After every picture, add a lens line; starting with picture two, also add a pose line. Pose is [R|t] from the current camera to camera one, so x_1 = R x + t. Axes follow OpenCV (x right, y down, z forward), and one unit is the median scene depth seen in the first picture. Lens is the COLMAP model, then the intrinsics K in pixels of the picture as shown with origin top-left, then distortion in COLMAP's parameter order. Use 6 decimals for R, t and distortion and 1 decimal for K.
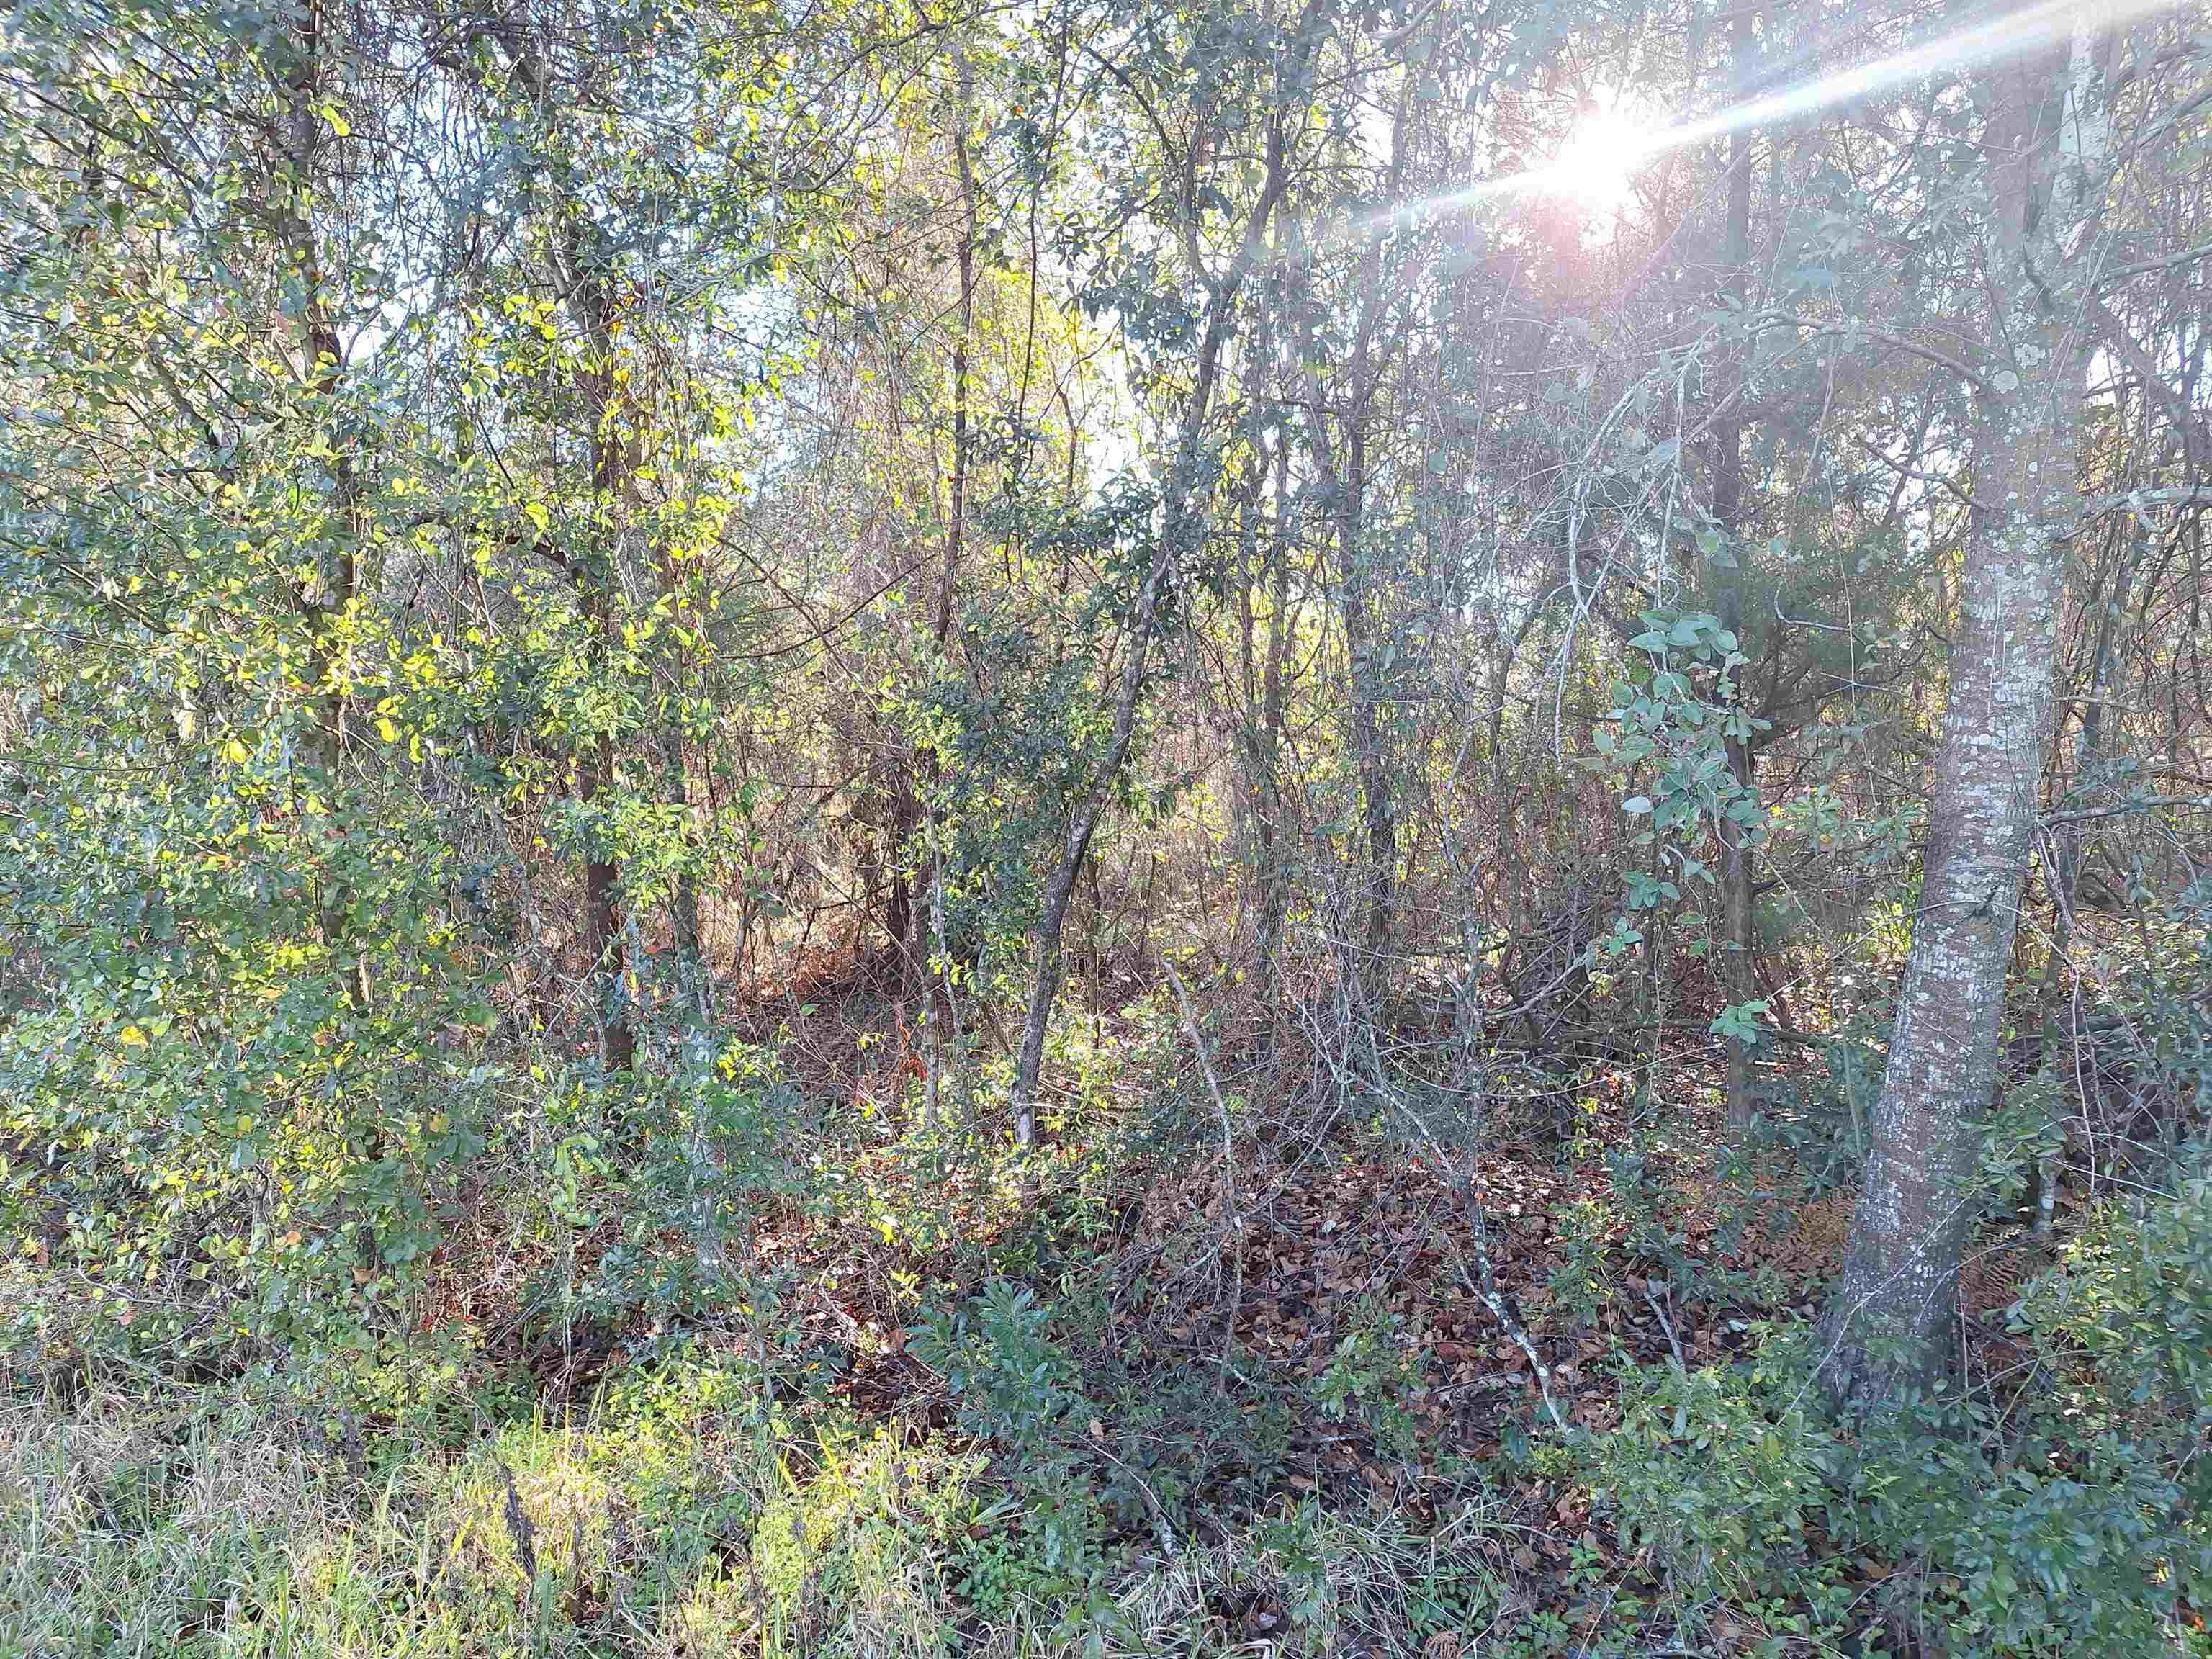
lens RADIAL K [[1523.5, 0, 1113.5], [0, 1523.5, 828.2], [0, 0, 1]] dist [0.048326, -0.039143]
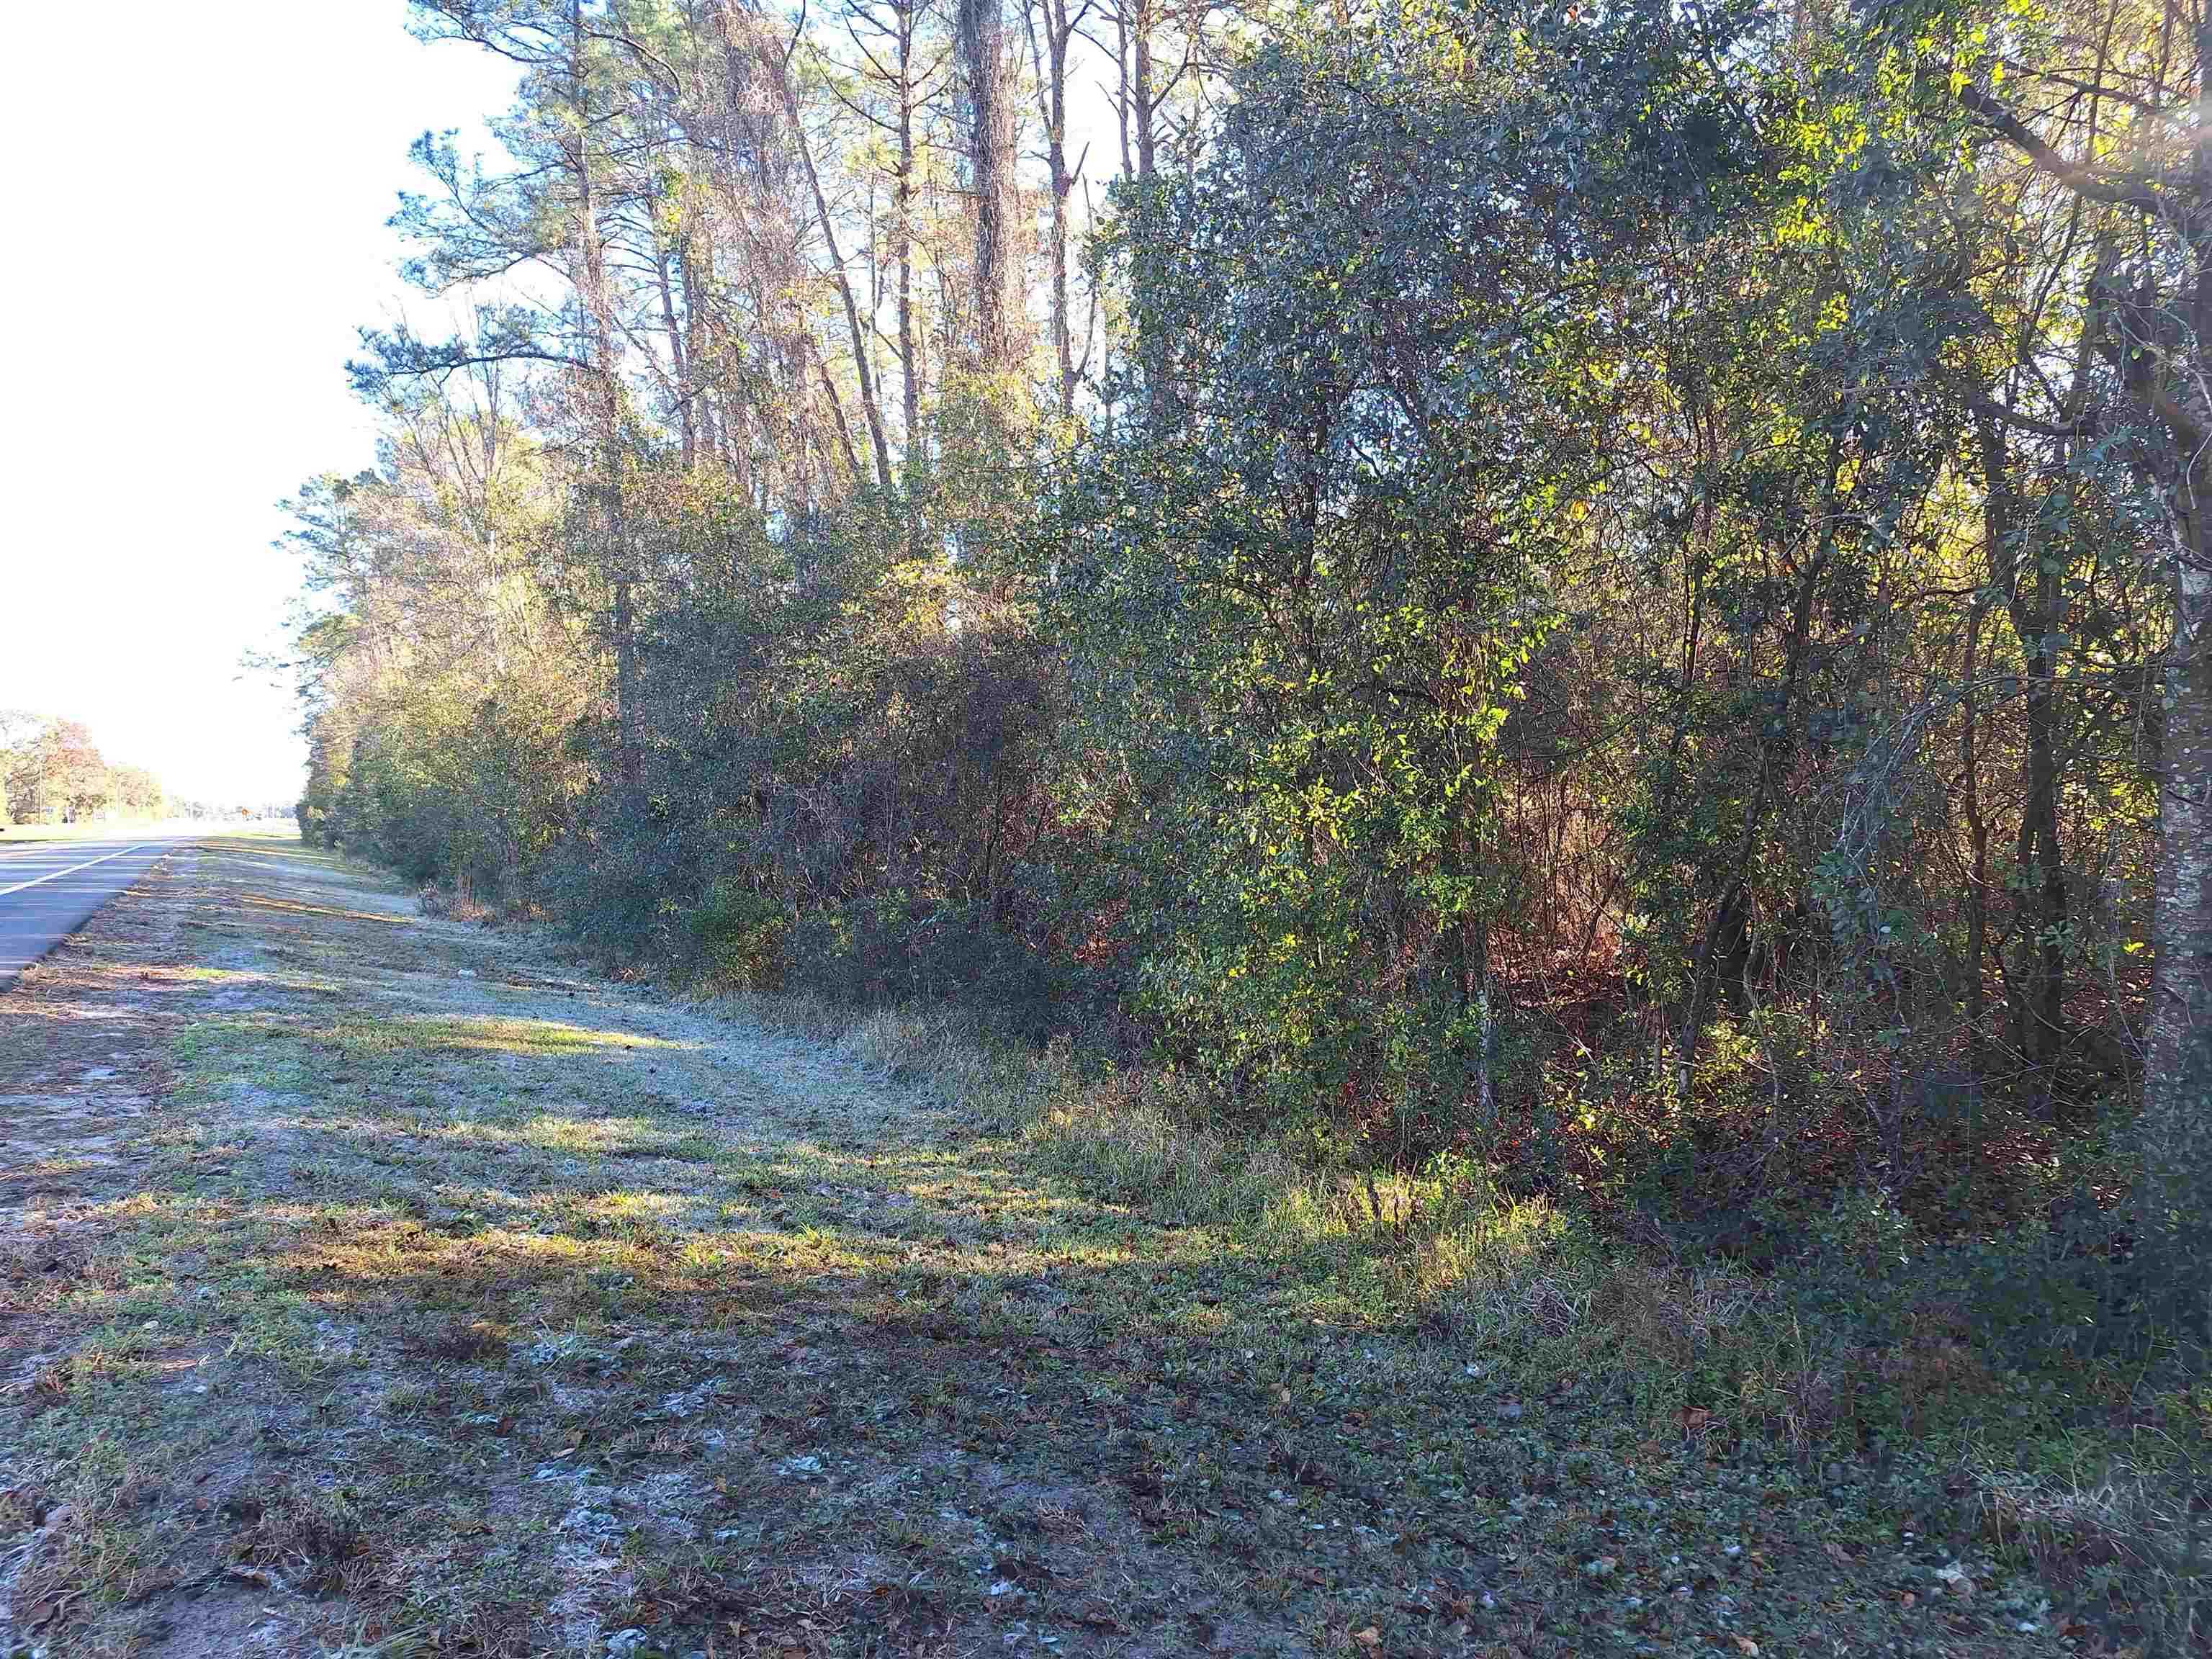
lens RADIAL K [[1523.5, 0, 1107.5], [0, 1523.5, 827.1], [0, 0, 1]] dist [0.048326, -0.039143]
pose [[0.825092, 0.036018, -0.563849, 0.502526], [-0.025321, 0.999321, 0.026783, -0.141555], [0.564431, -0.007821, 0.825443, -1.004794]]
